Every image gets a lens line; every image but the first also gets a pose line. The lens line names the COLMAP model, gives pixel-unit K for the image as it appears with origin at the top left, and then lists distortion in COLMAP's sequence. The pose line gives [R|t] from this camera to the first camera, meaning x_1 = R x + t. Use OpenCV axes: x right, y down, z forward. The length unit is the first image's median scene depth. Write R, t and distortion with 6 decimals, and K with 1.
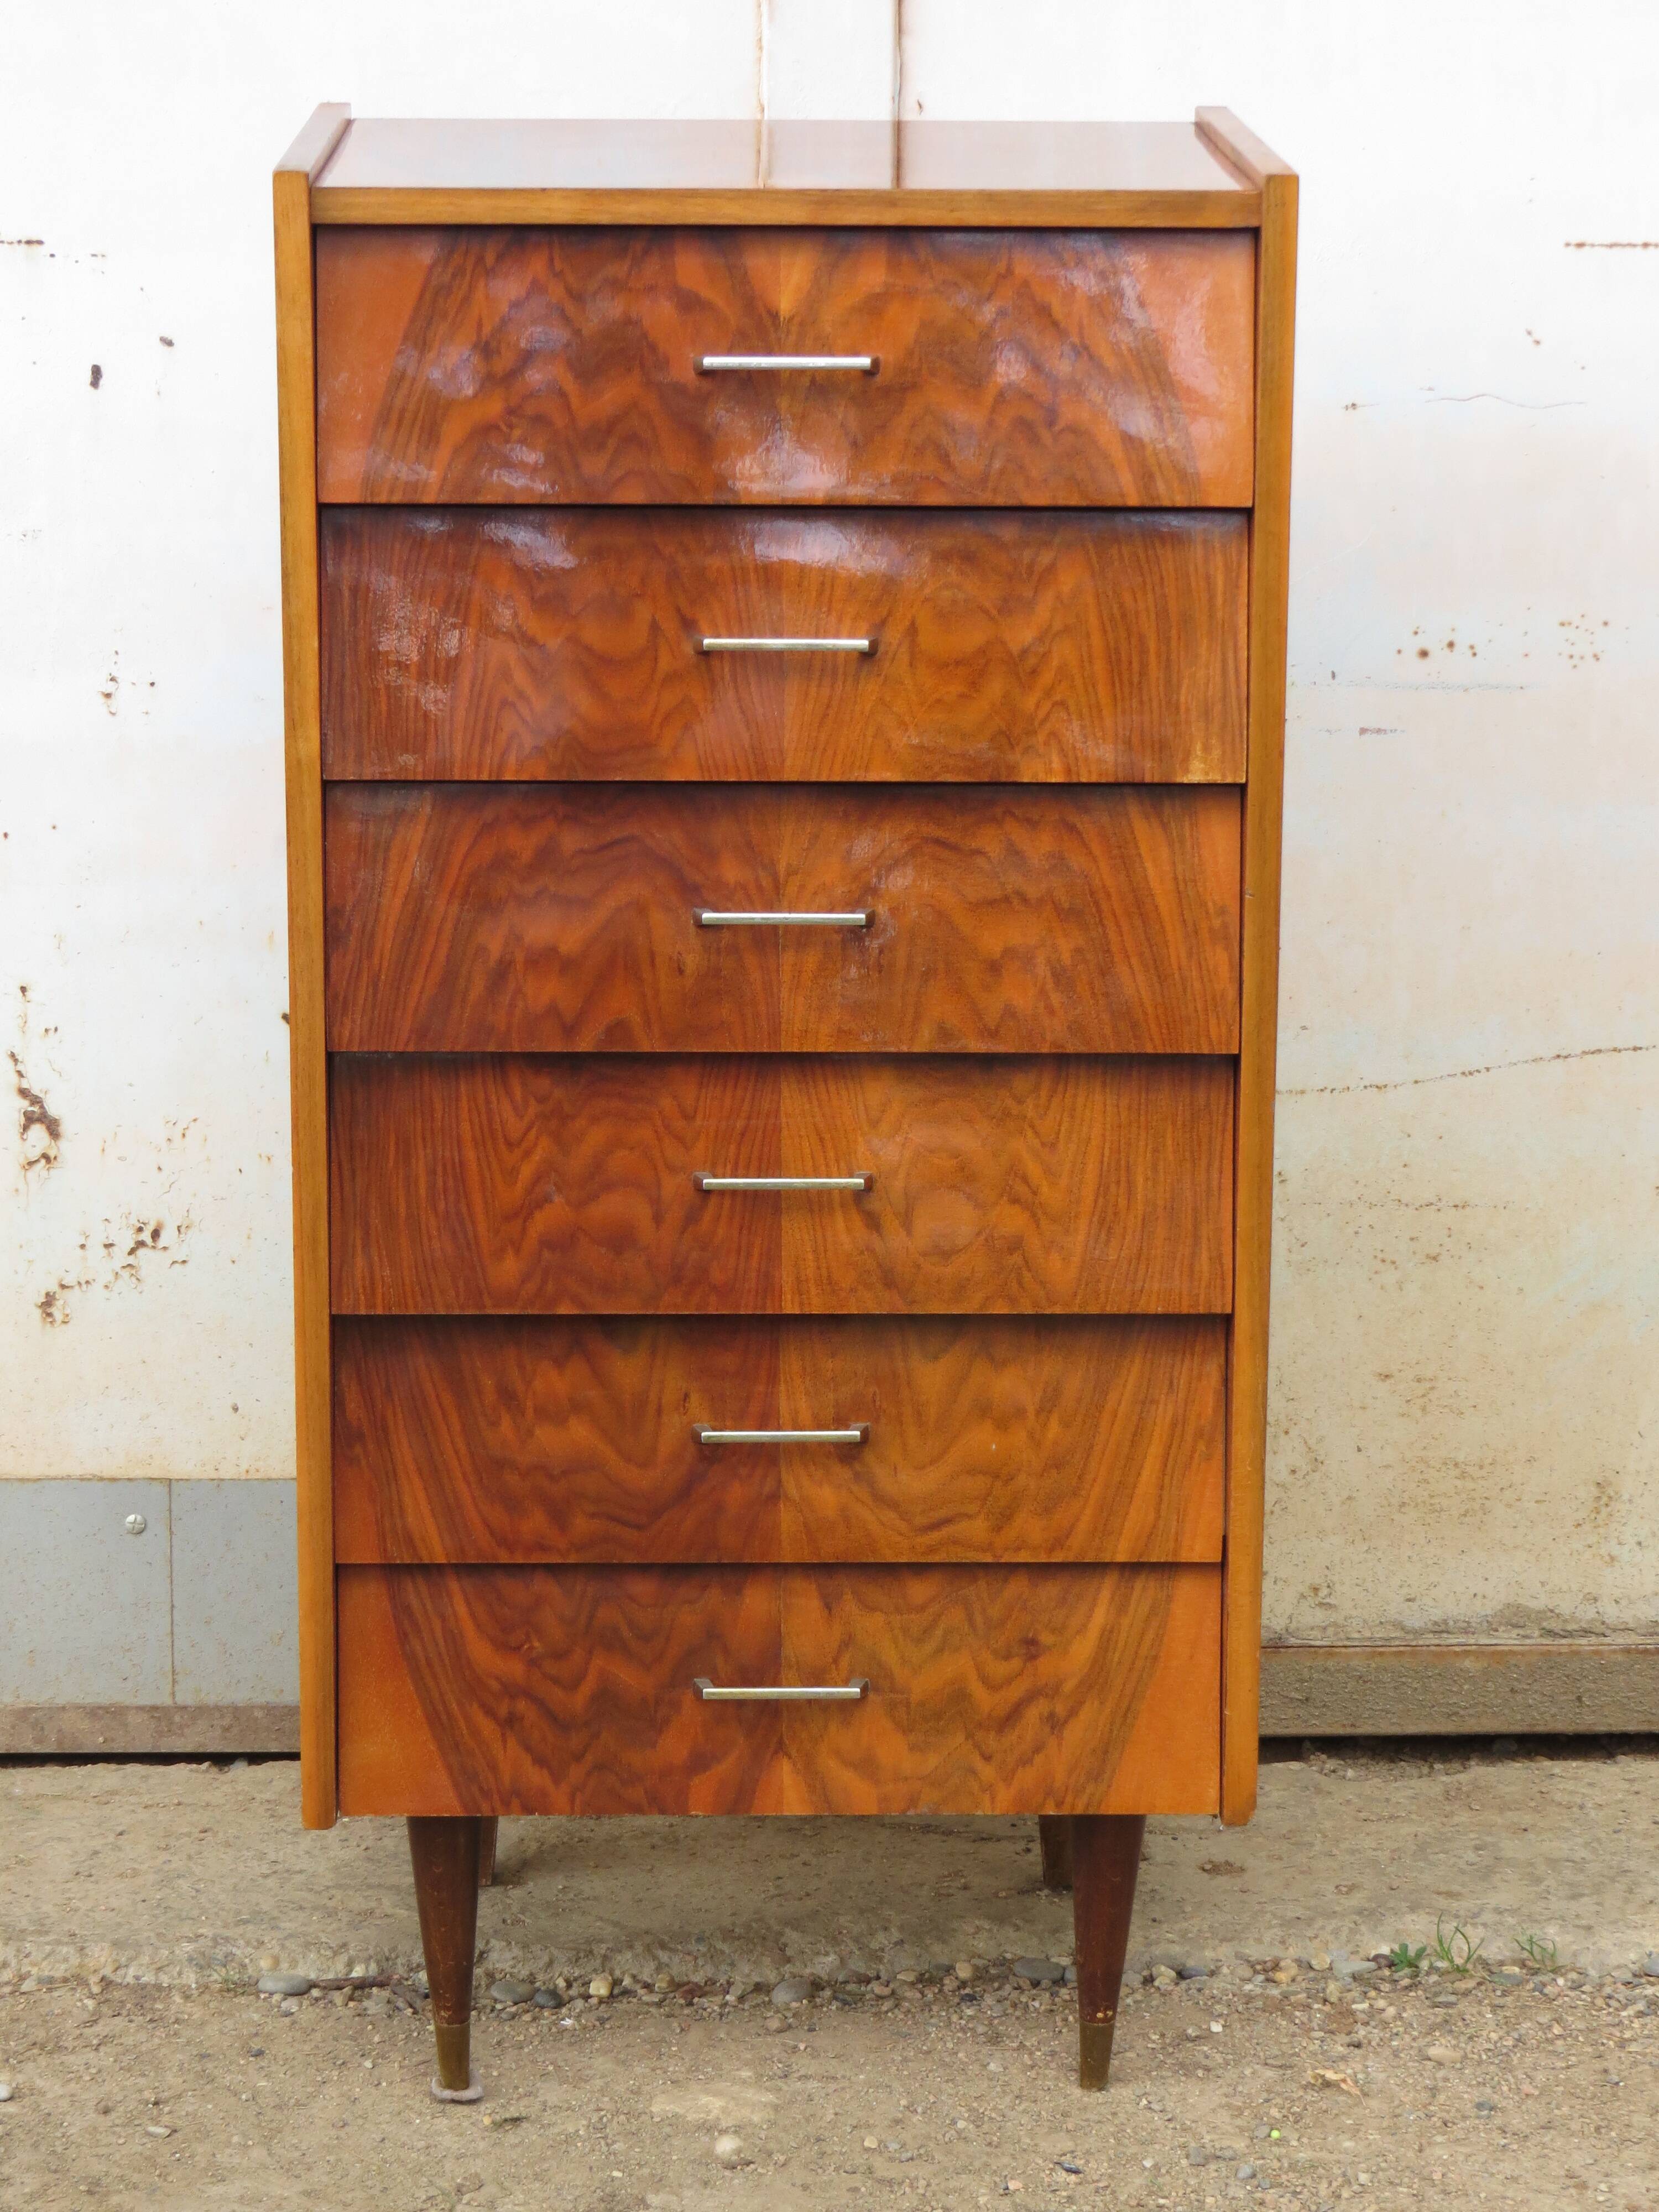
lens RADIAL K [[5843.1, 0, 795.0], [0, 5843.1, 1283.5], [0, 0, 1]] dist [-0.002901, 0.499464]
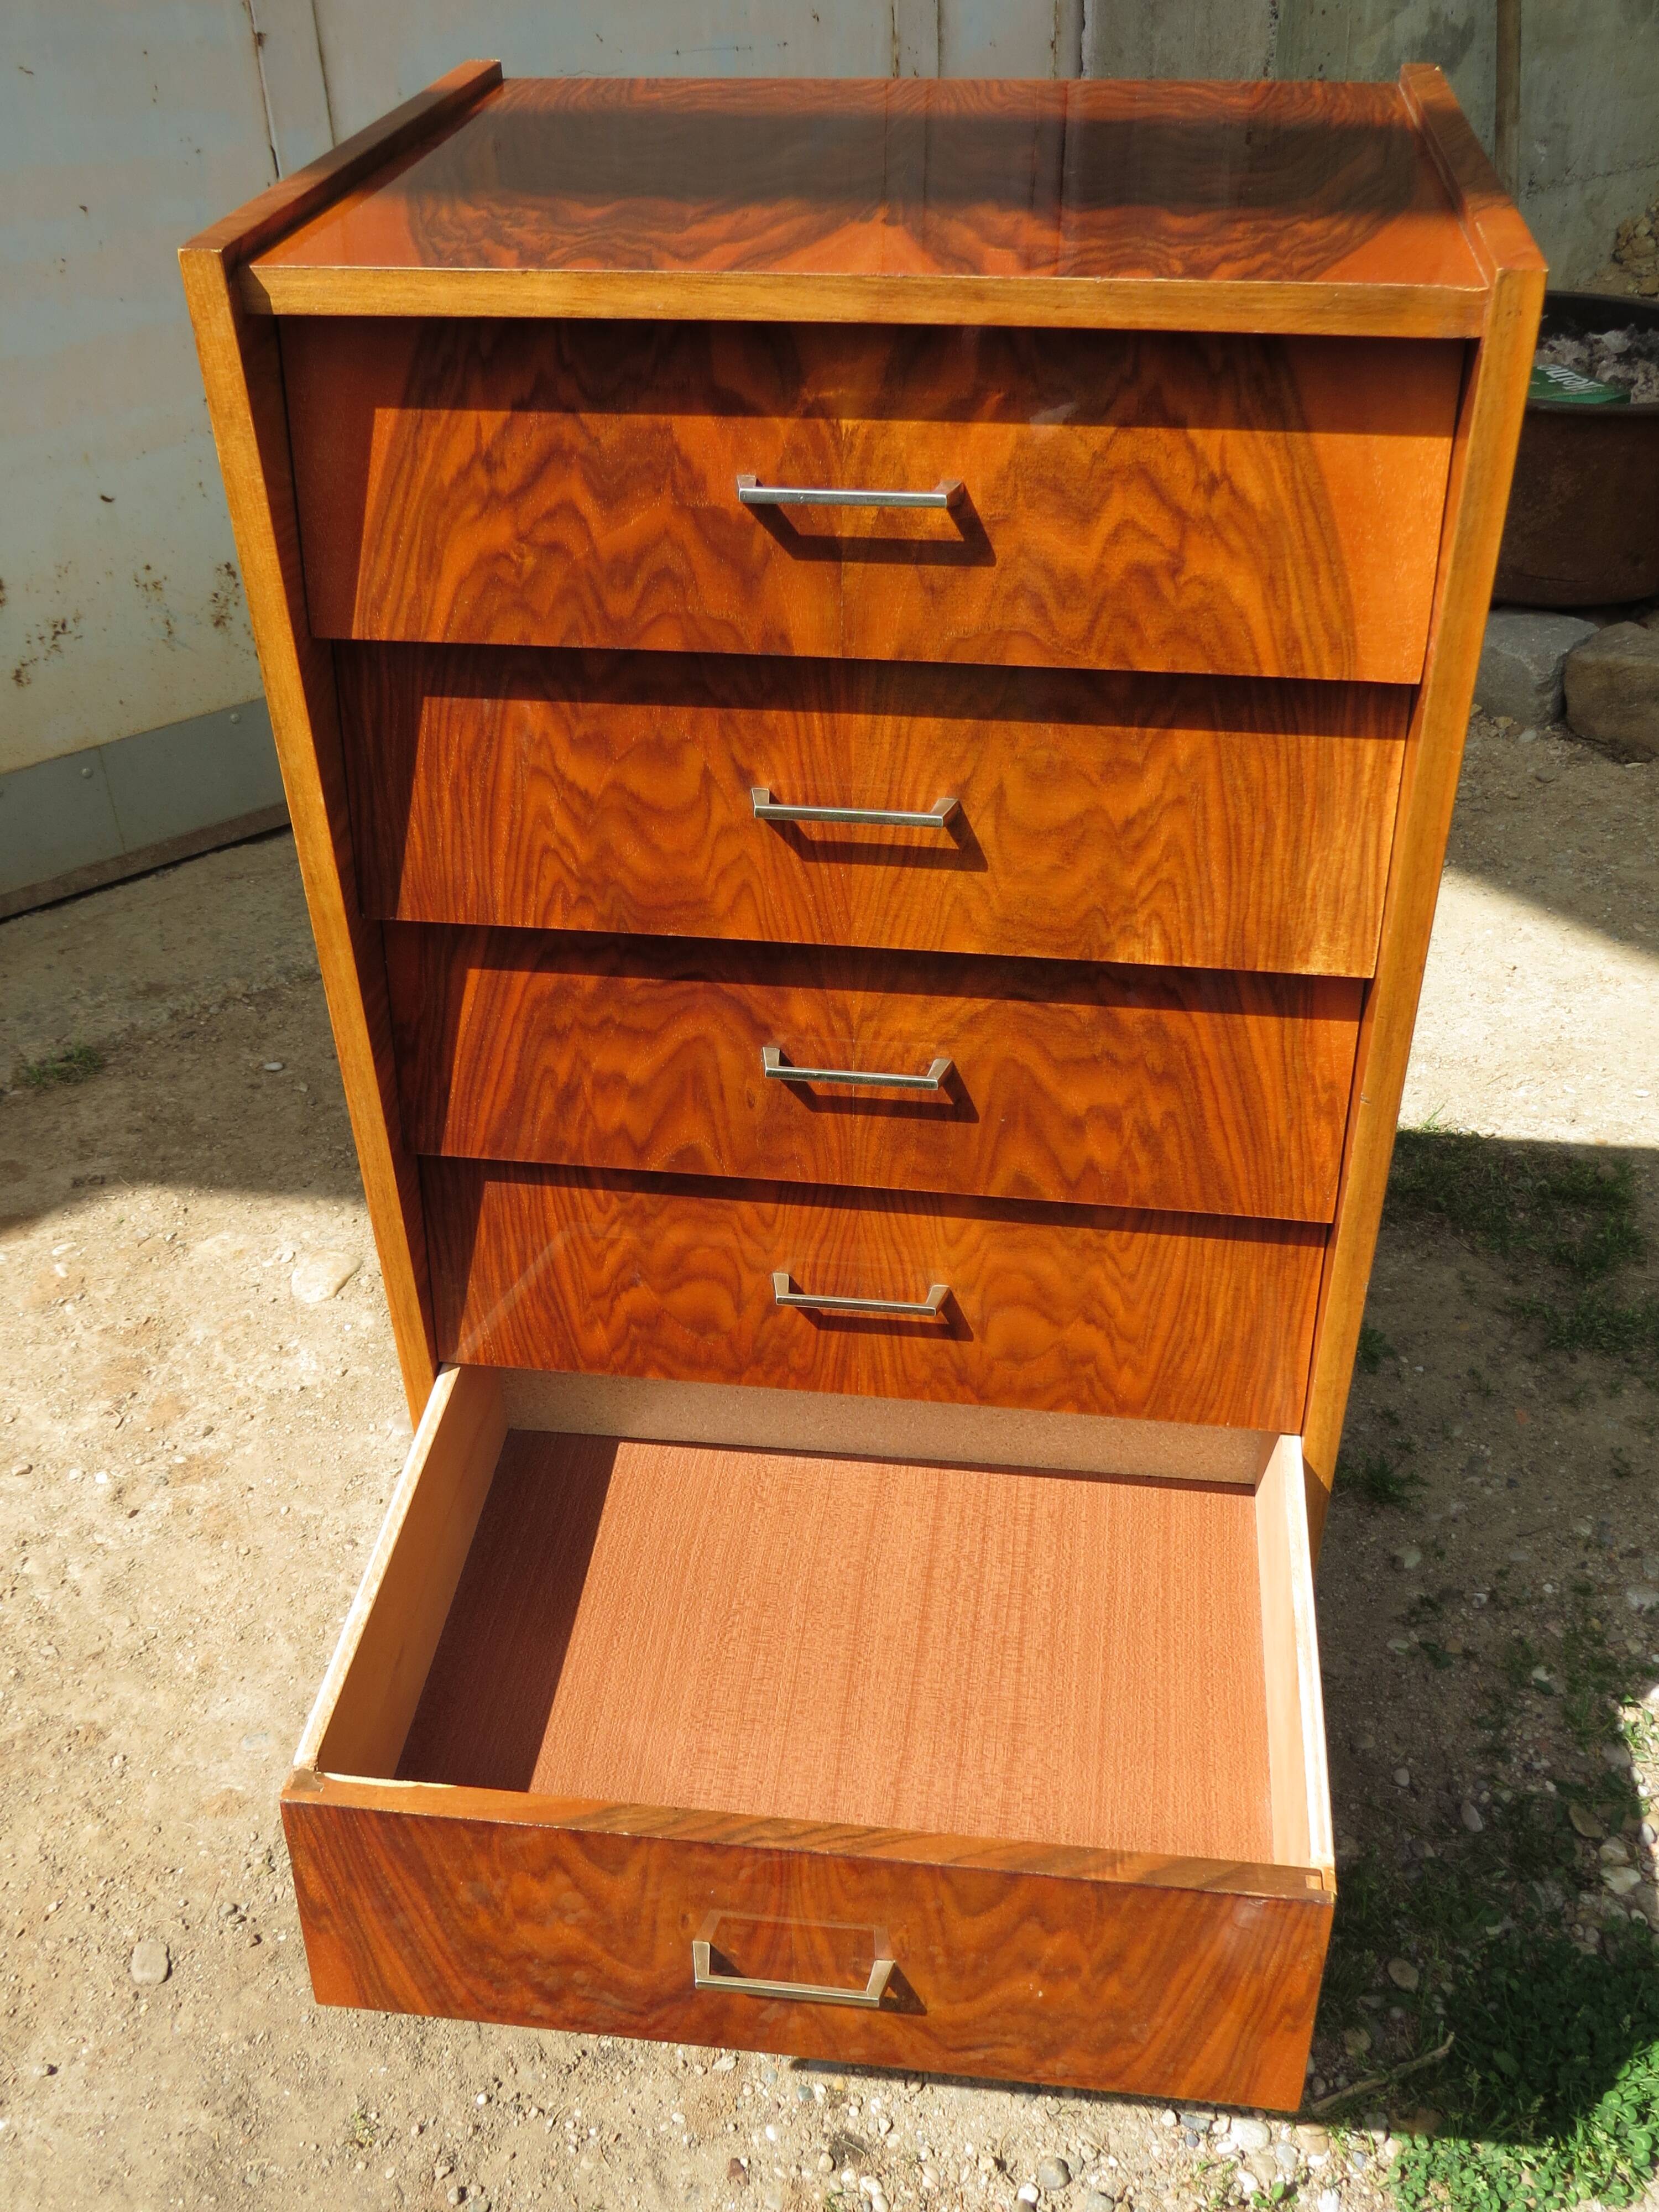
lens RADIAL K [[2038.0, 0, 831.8], [0, 2038.0, 1118.8], [0, 0, 1]] dist [-0.030261, 0.007865]
pose [[0.985876, 0.077958, -0.148228, 0.042837], [-0.023590, 0.940872, 0.337941, -0.163005], [0.165809, -0.329671, 0.929422, 0.679565]]
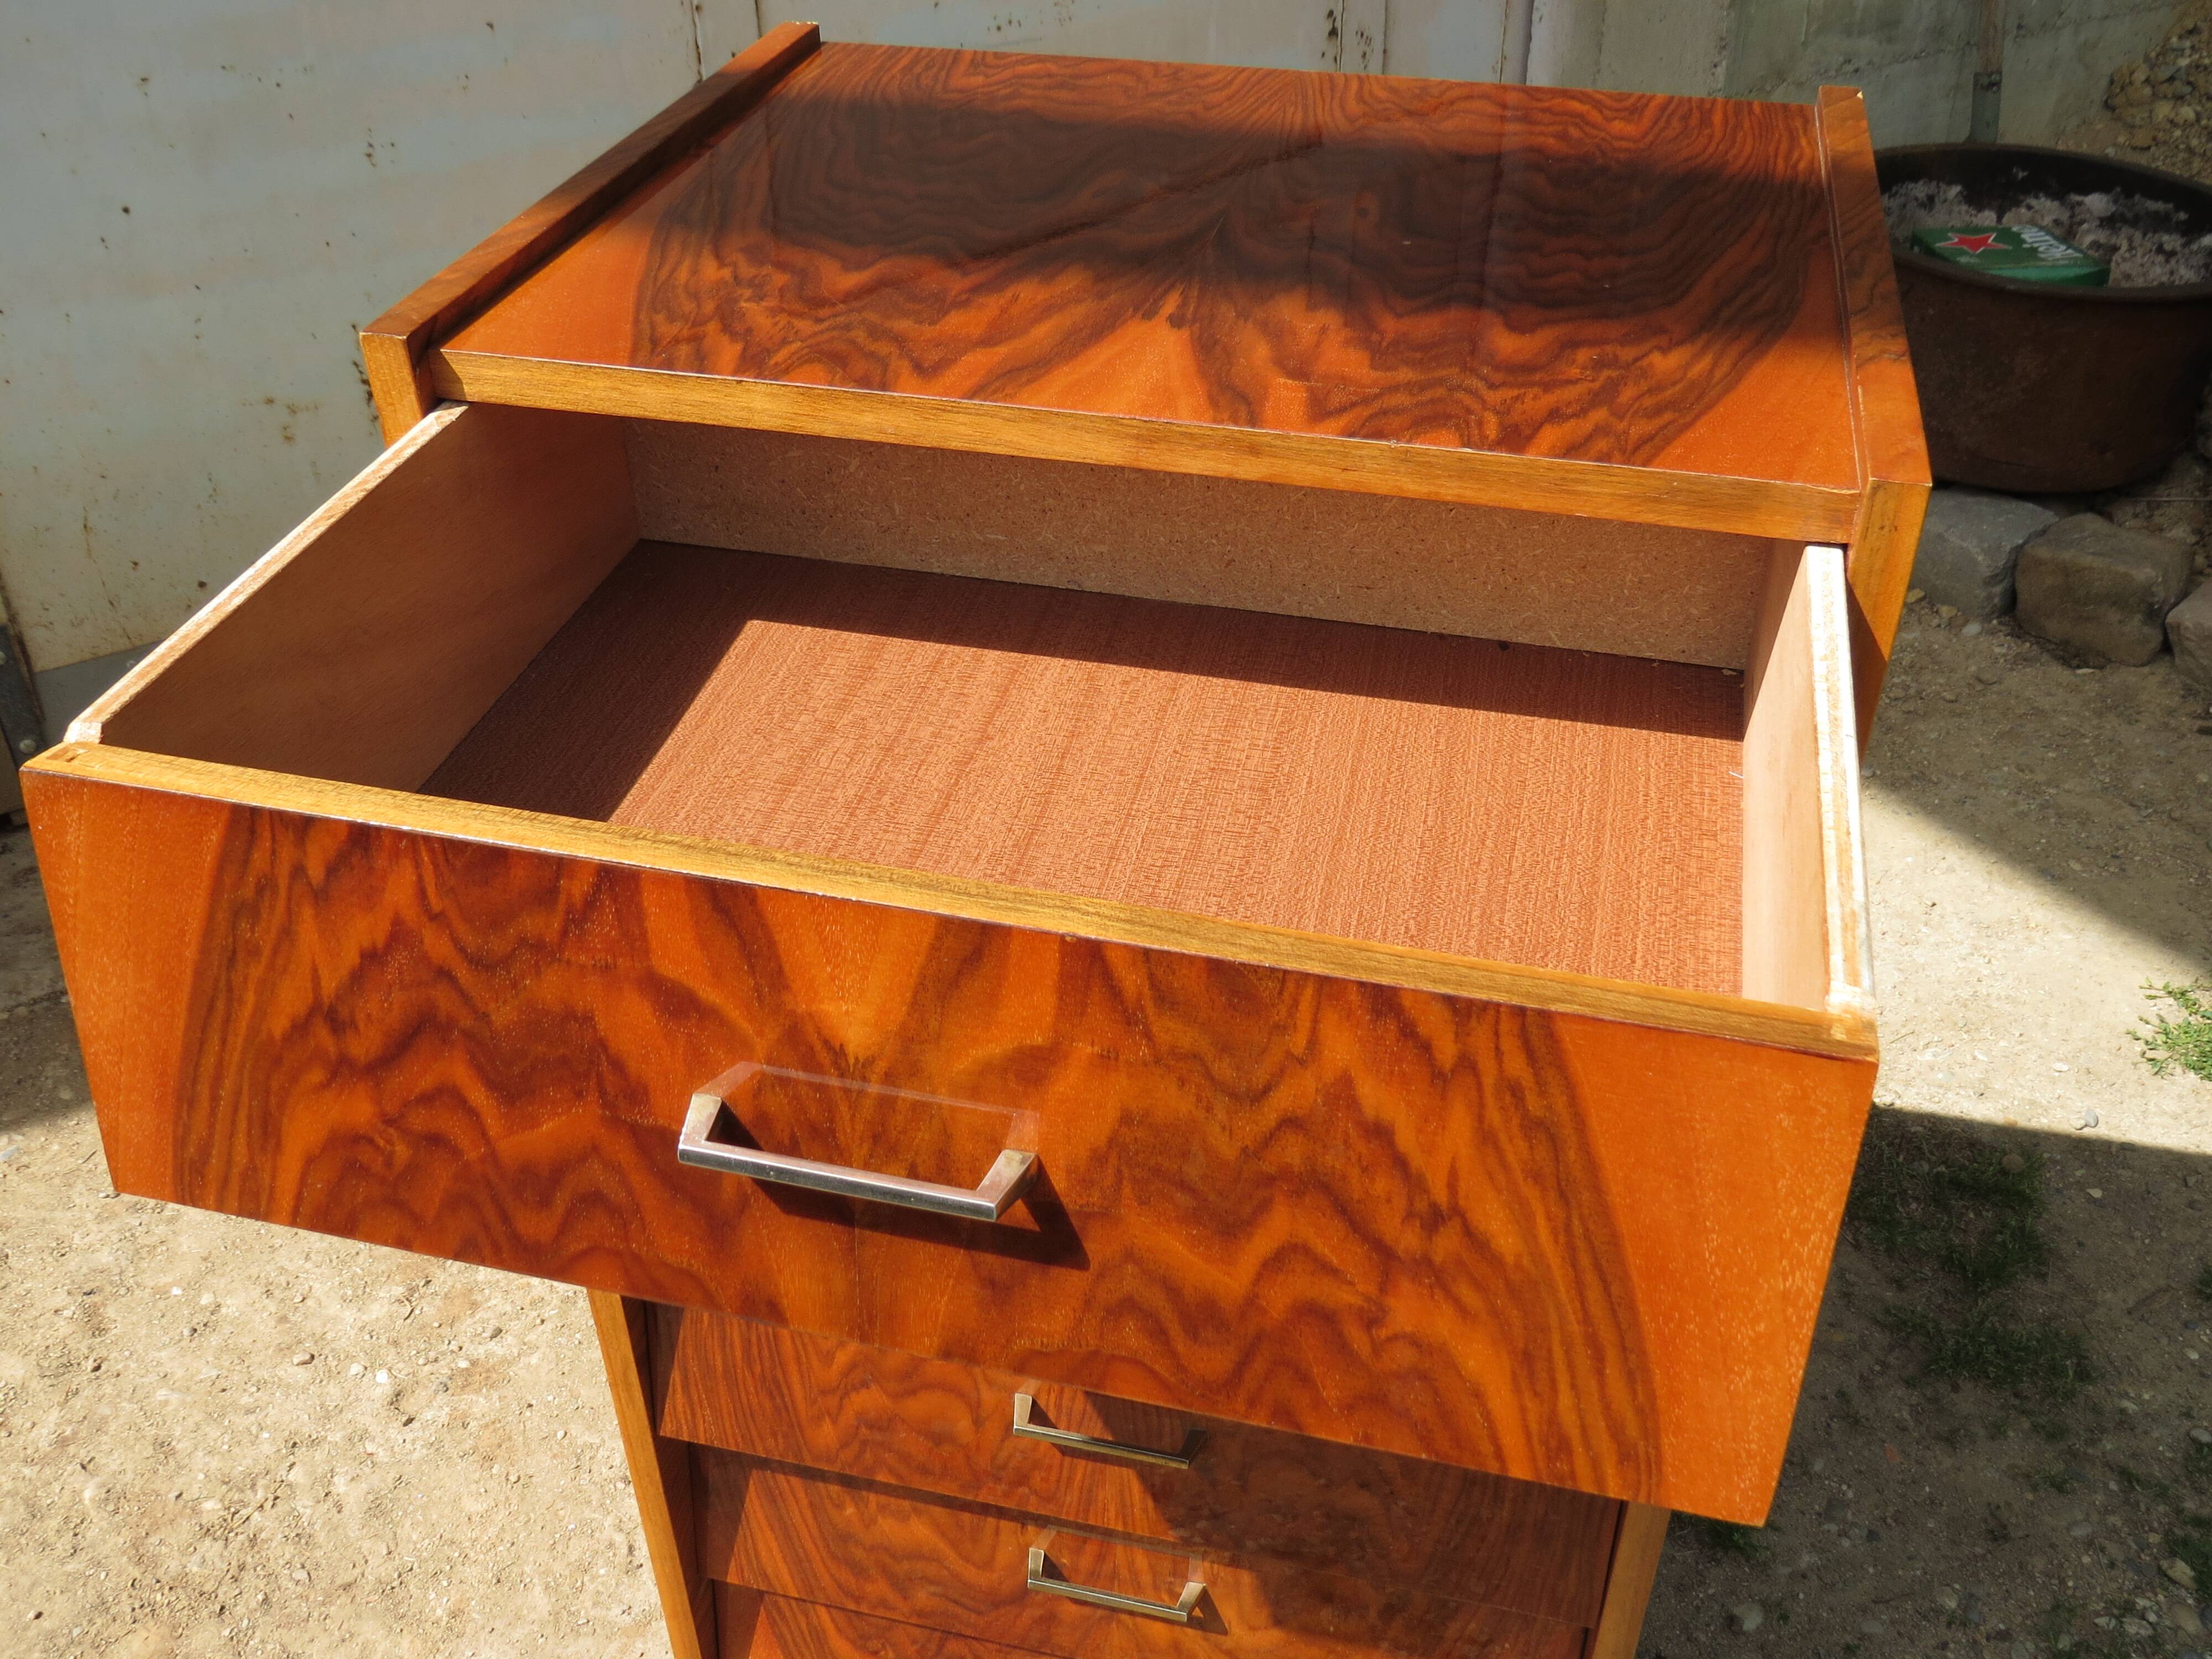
lens RADIAL K [[2034.8, 0, 1112.4], [0, 2034.8, 828.9], [0, 0, 1]] dist [-0.020223, -0.008415]
pose [[0.964354, 0.146069, -0.220649, 0.054241], [-0.066204, 0.940506, 0.333264, -0.206570], [0.256201, -0.306777, 0.916651, 0.735802]]
